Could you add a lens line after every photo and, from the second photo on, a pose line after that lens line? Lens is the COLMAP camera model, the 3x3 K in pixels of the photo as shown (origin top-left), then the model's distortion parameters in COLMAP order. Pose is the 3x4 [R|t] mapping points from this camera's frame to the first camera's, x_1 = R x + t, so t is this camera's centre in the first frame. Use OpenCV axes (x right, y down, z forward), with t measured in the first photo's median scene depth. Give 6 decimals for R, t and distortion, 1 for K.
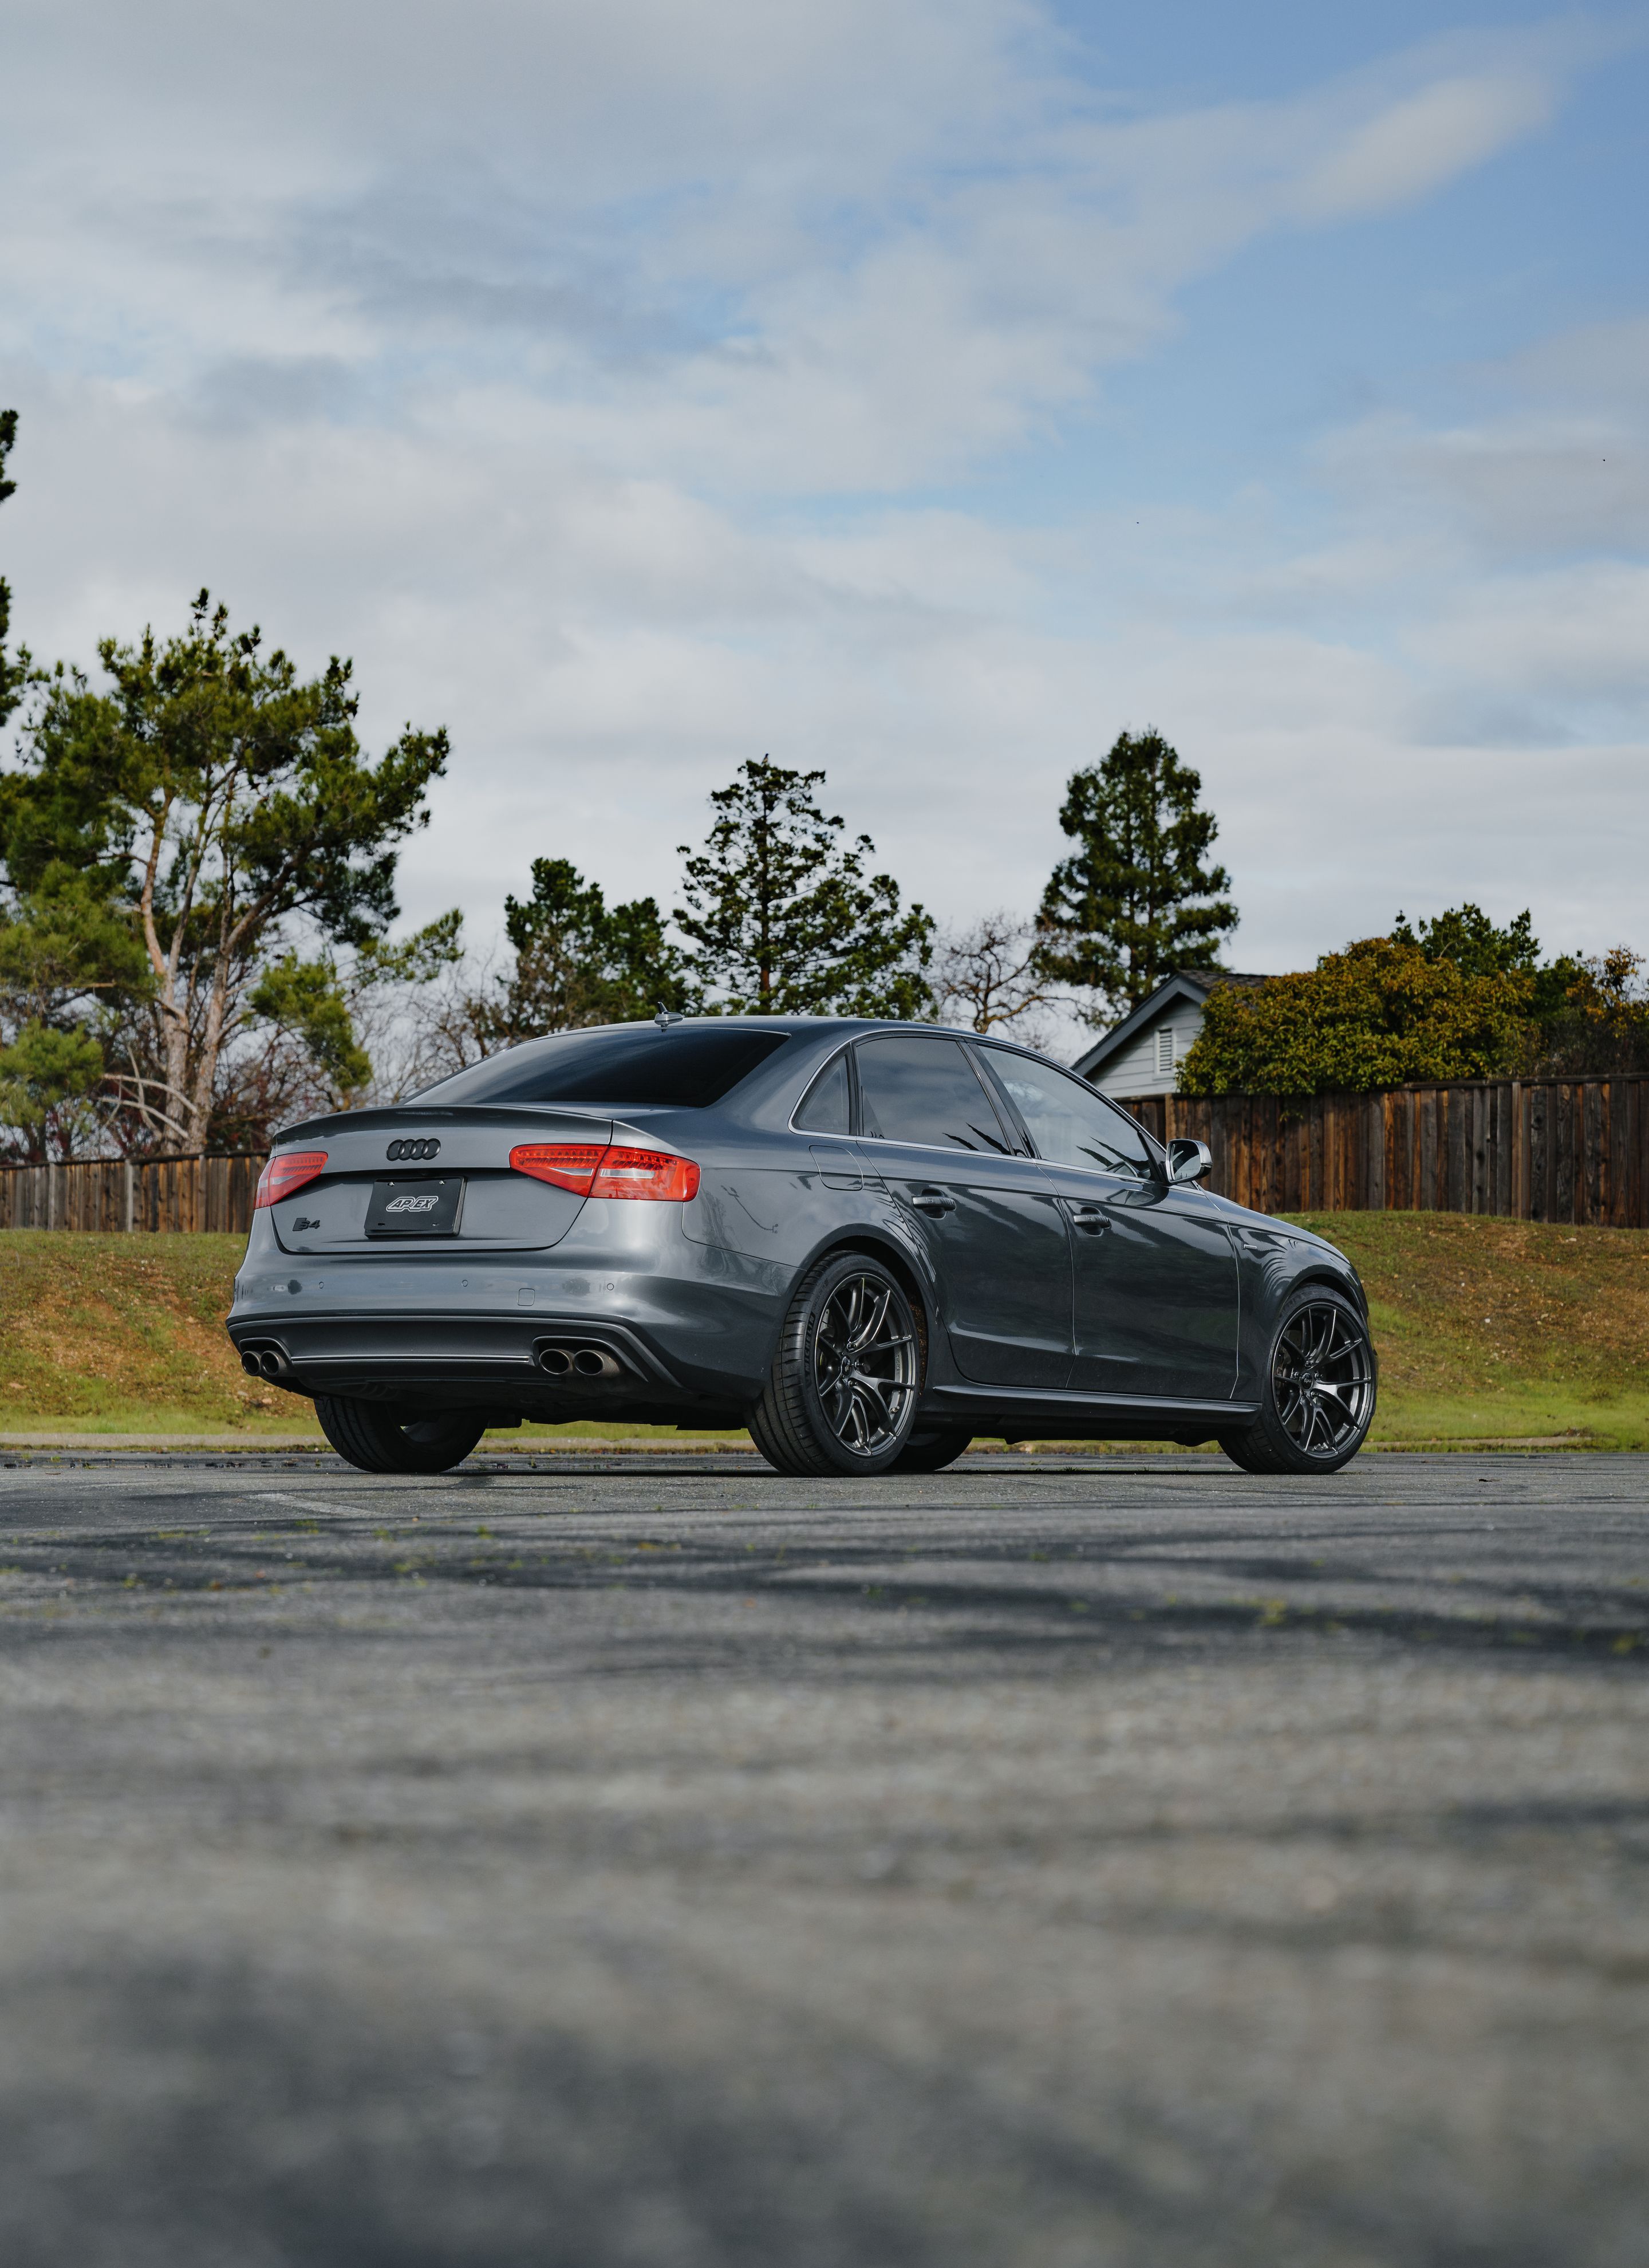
lens RADIAL K [[5510.1, 0, 623.6], [0, 5510.1, 1136.2], [0, 0, 1]] dist [-0.005967, -0.250454]
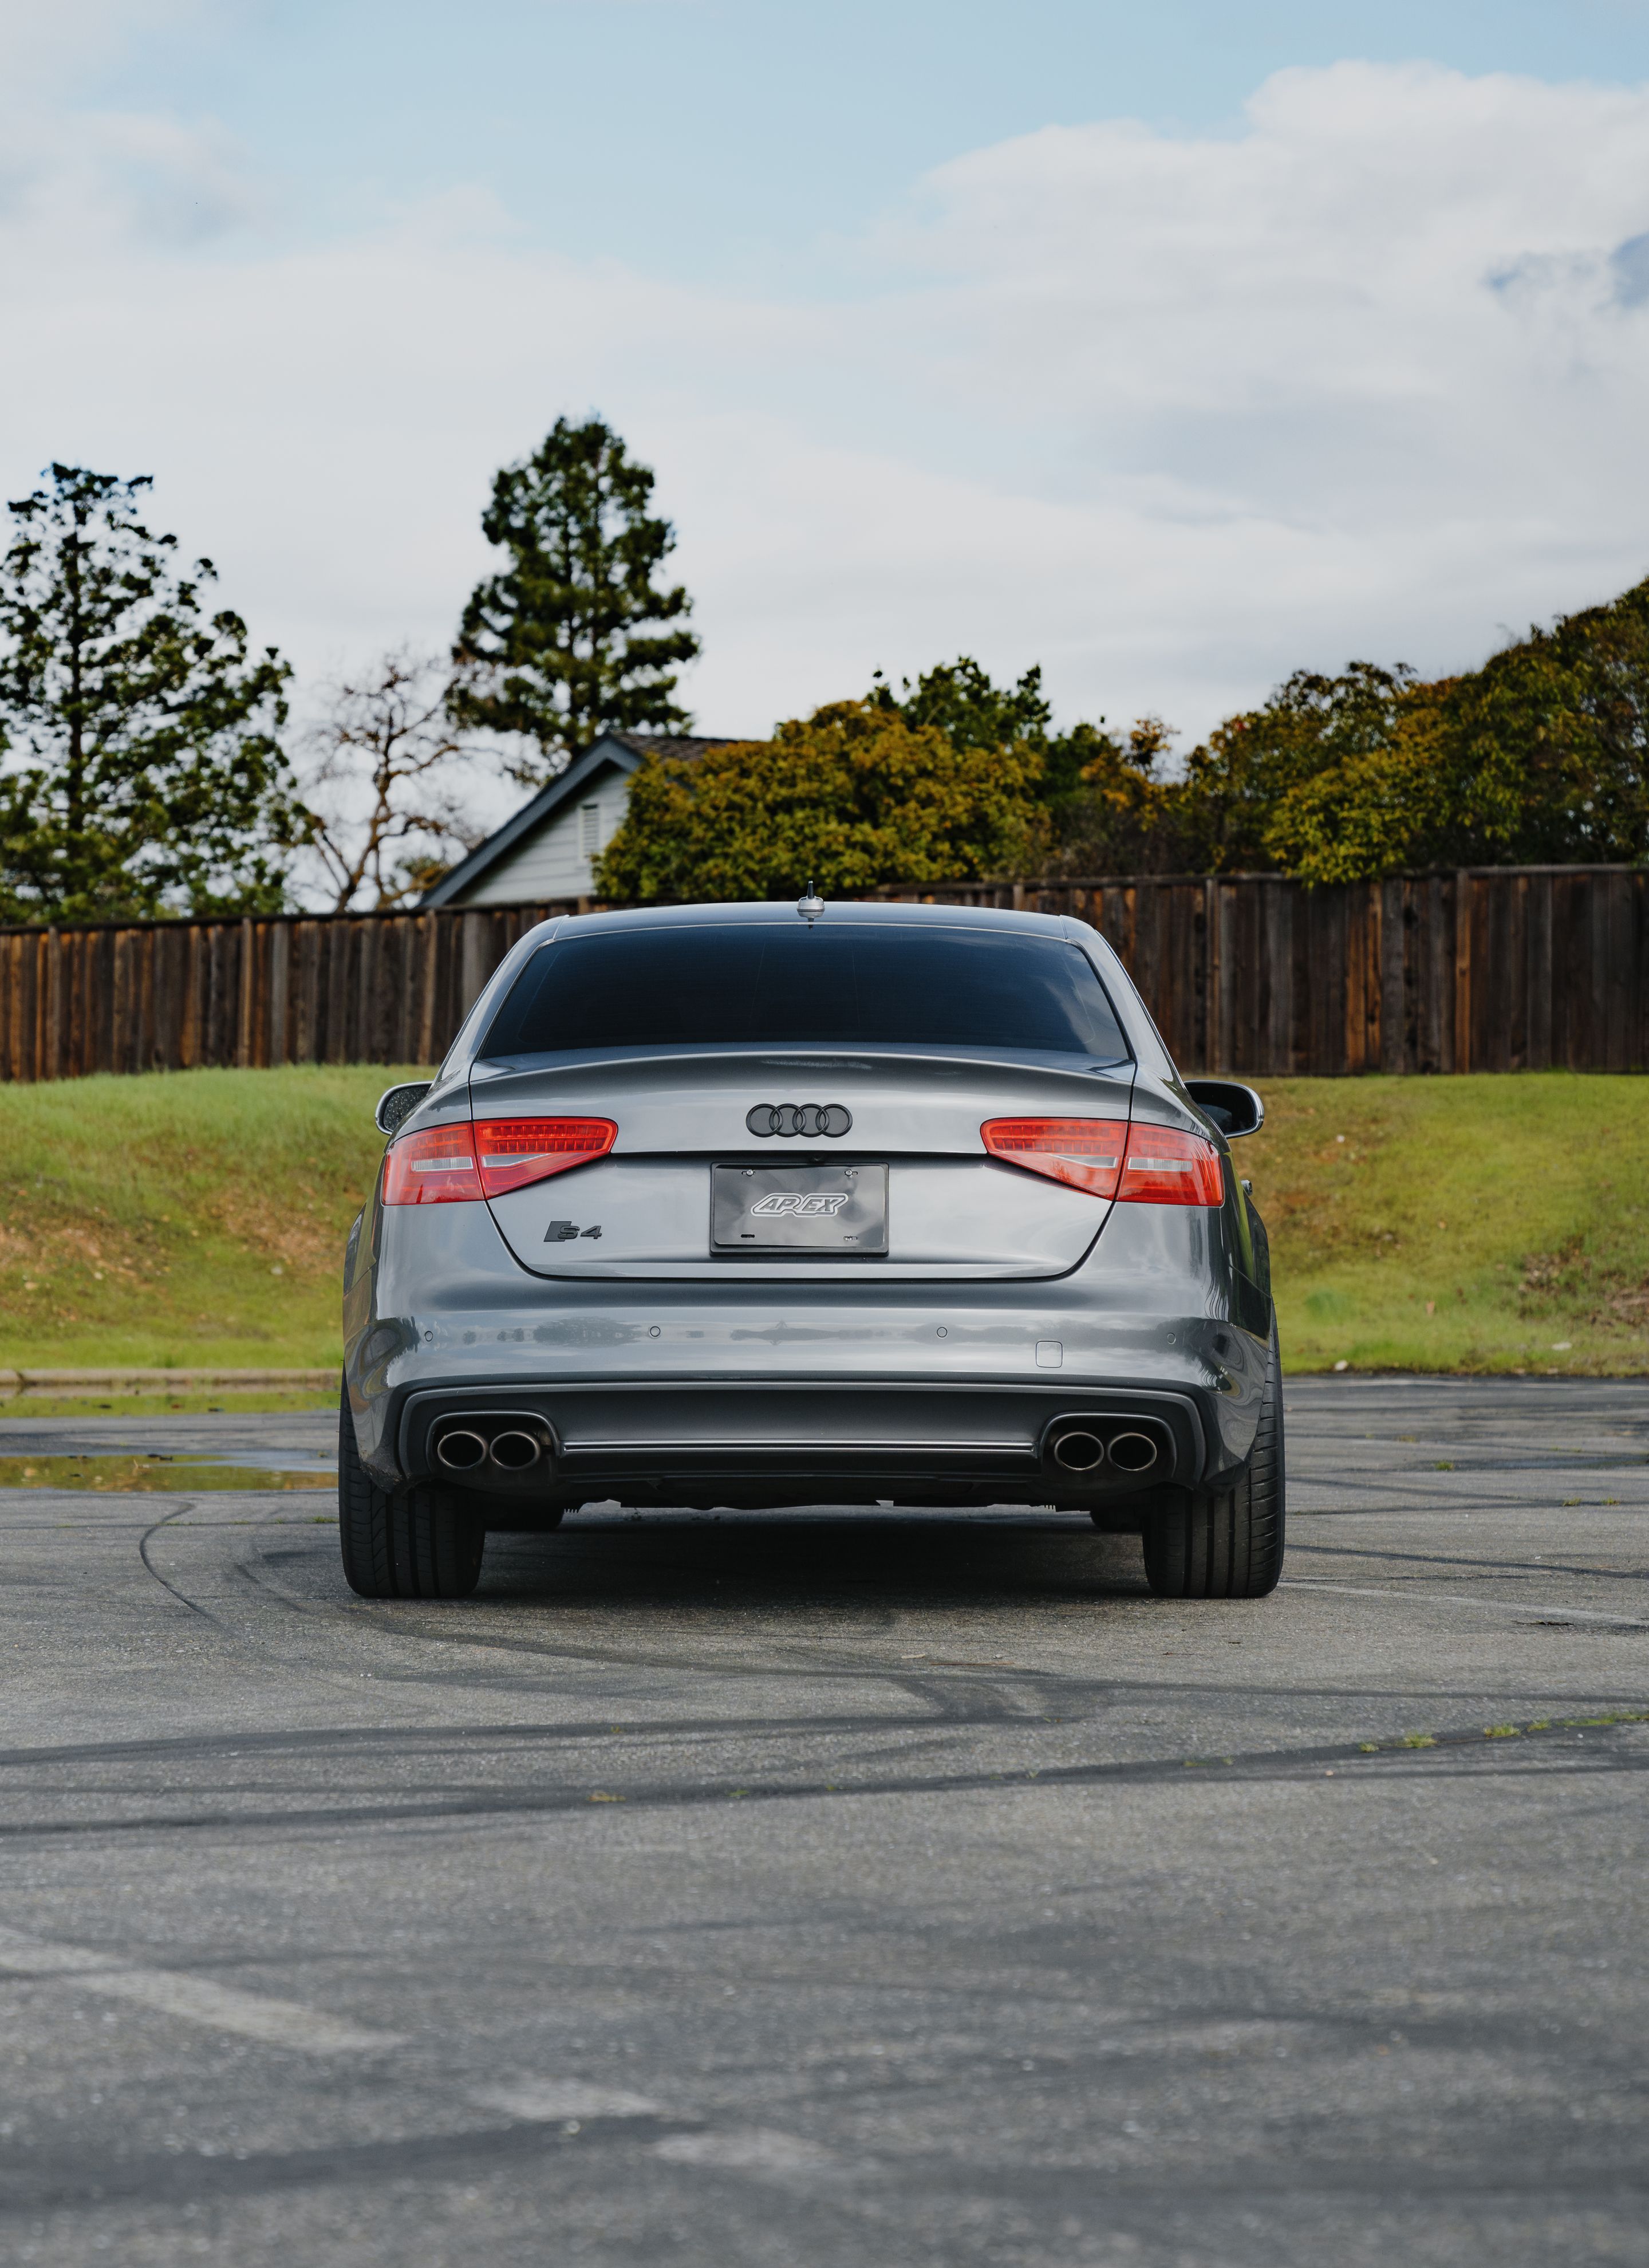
lens RADIAL K [[6532.4, 0, 824.5], [0, 6532.4, 1134.0], [0, 0, 1]] dist [0.021027, 0.187922]
pose [[0.992678, -0.001521, 0.120782, 0.019139], [-0.003528, 0.999129, 0.041577, -0.011939], [-0.120741, -0.041698, 0.991808, 0.064699]]
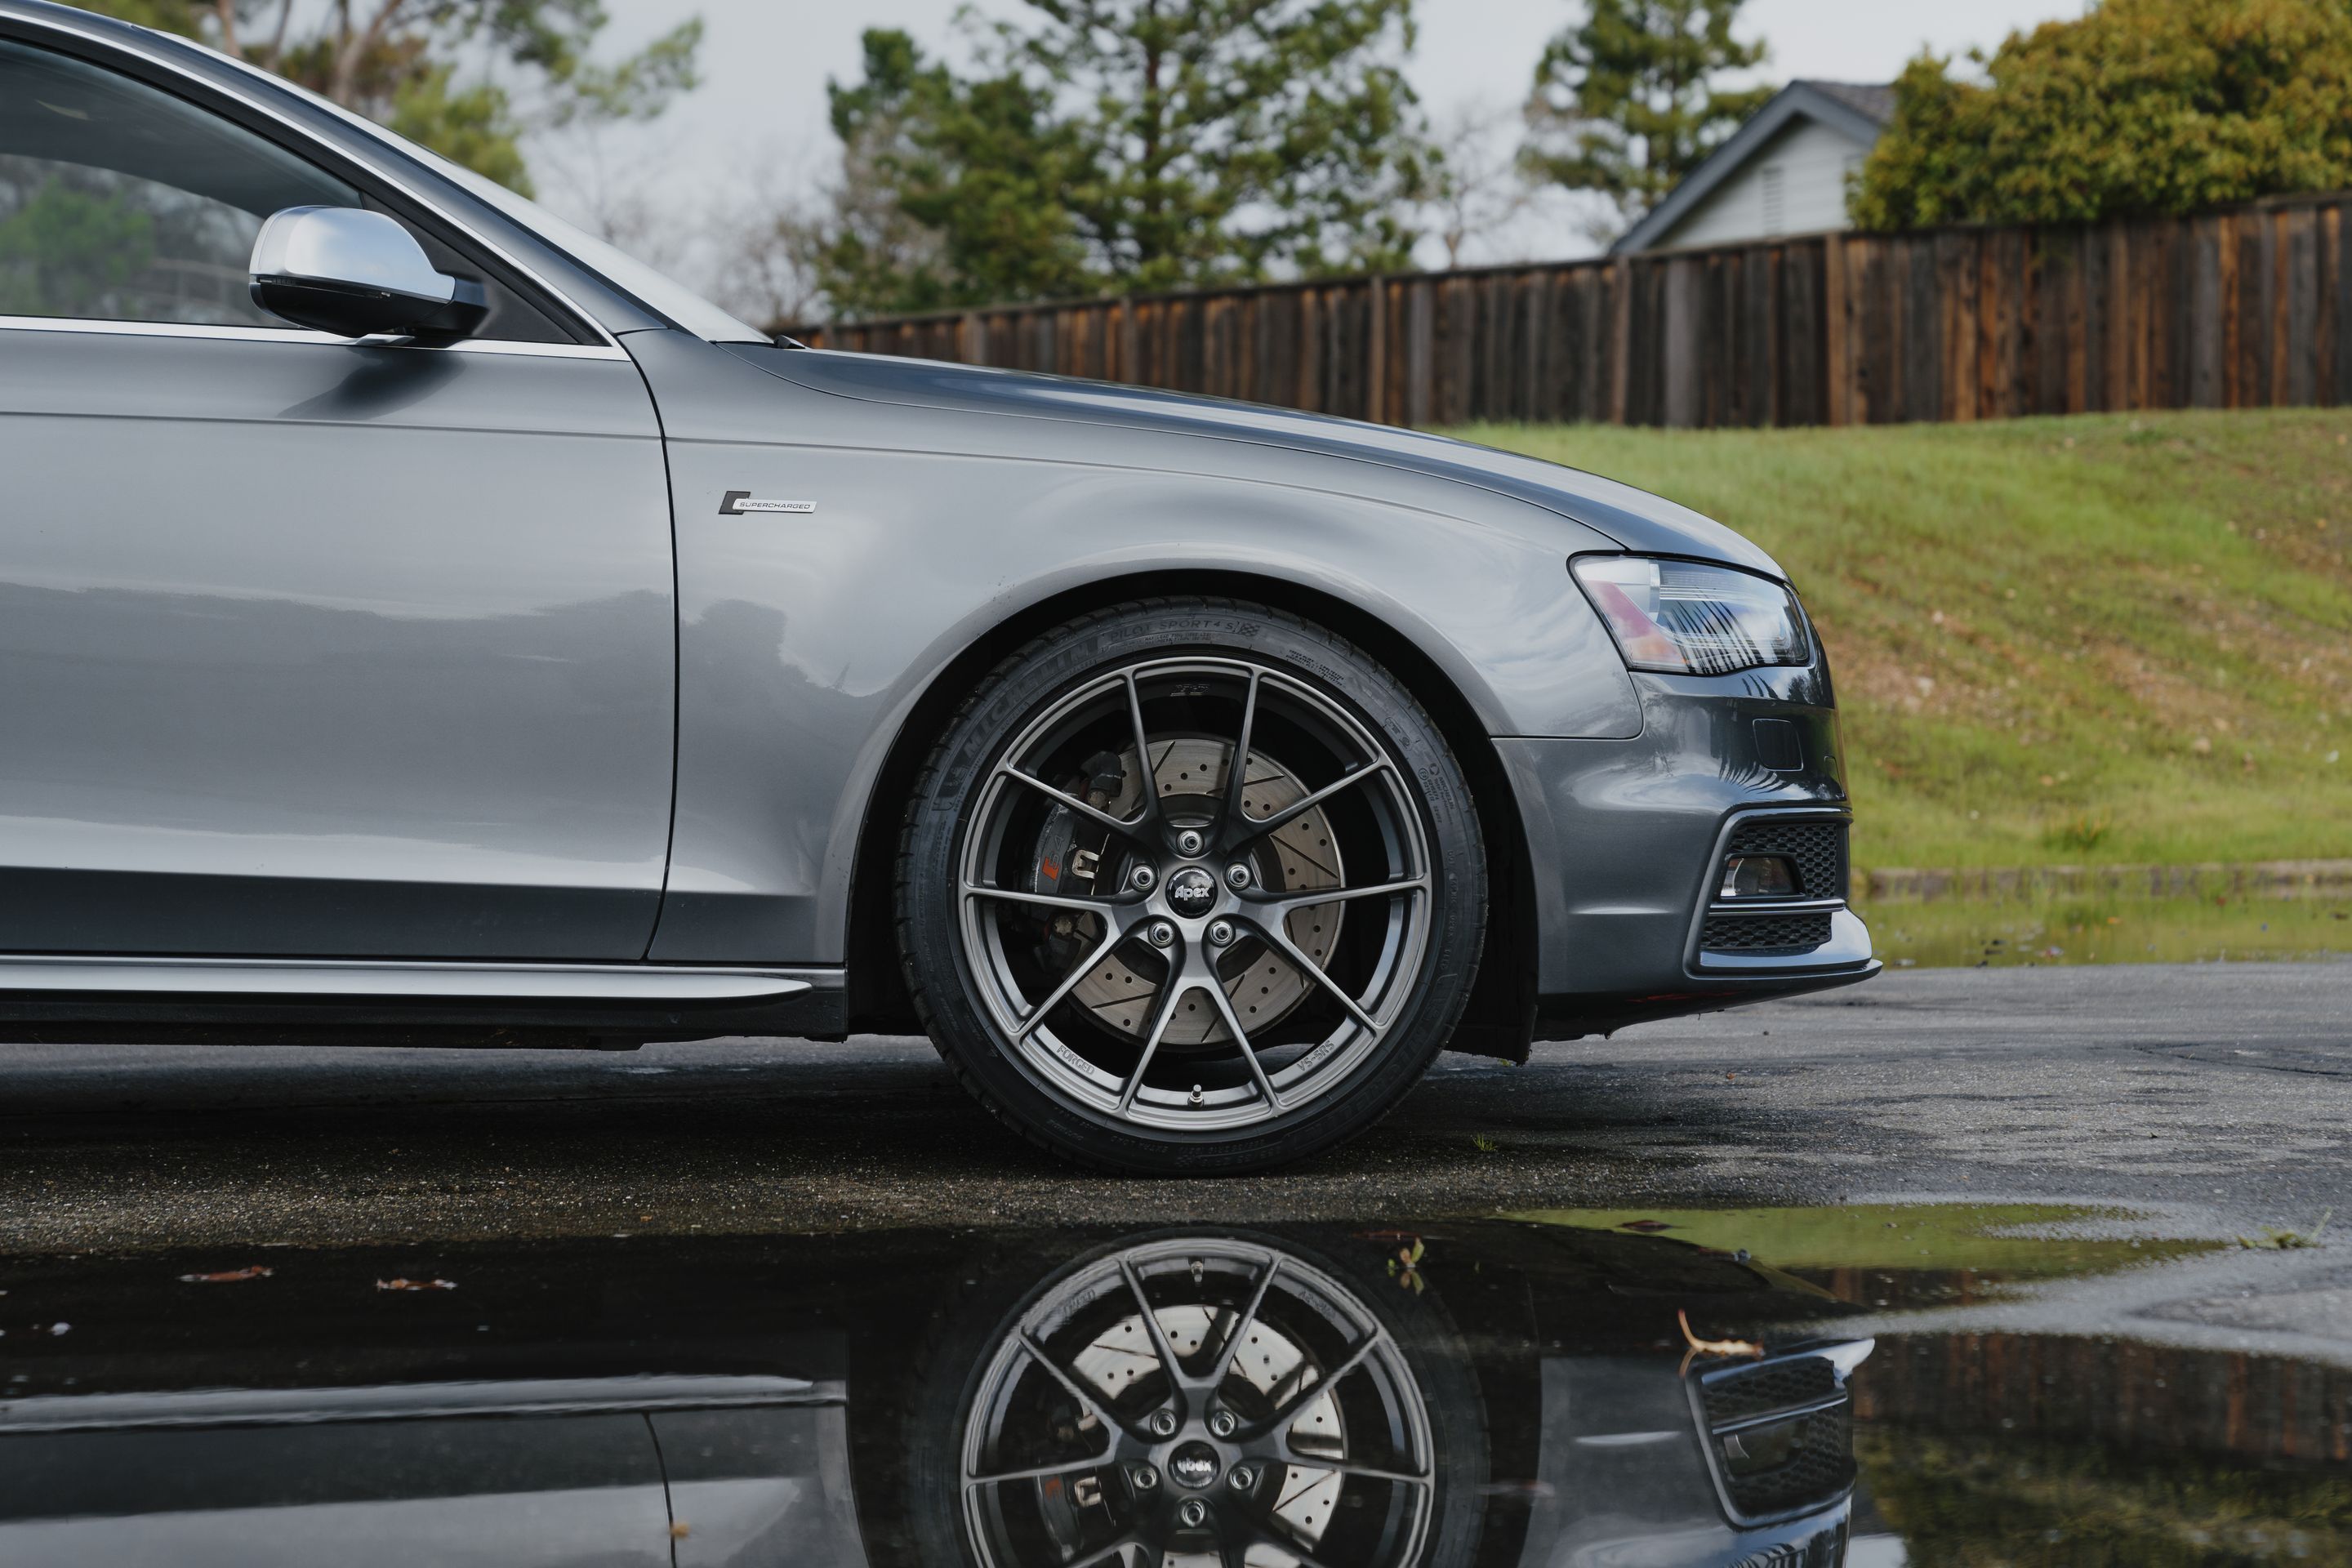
lens RADIAL K [[4744.0, 0, 954.3], [0, 4744.0, 782.9], [0, 0, 1]] dist [-0.028474, 0.085844]
pose [[0.999632, -0.008281, -0.025819, 0.016481], [0.009907, 0.997934, 0.063486, 0.017127], [0.025240, -0.063719, 0.997649, 0.458897]]
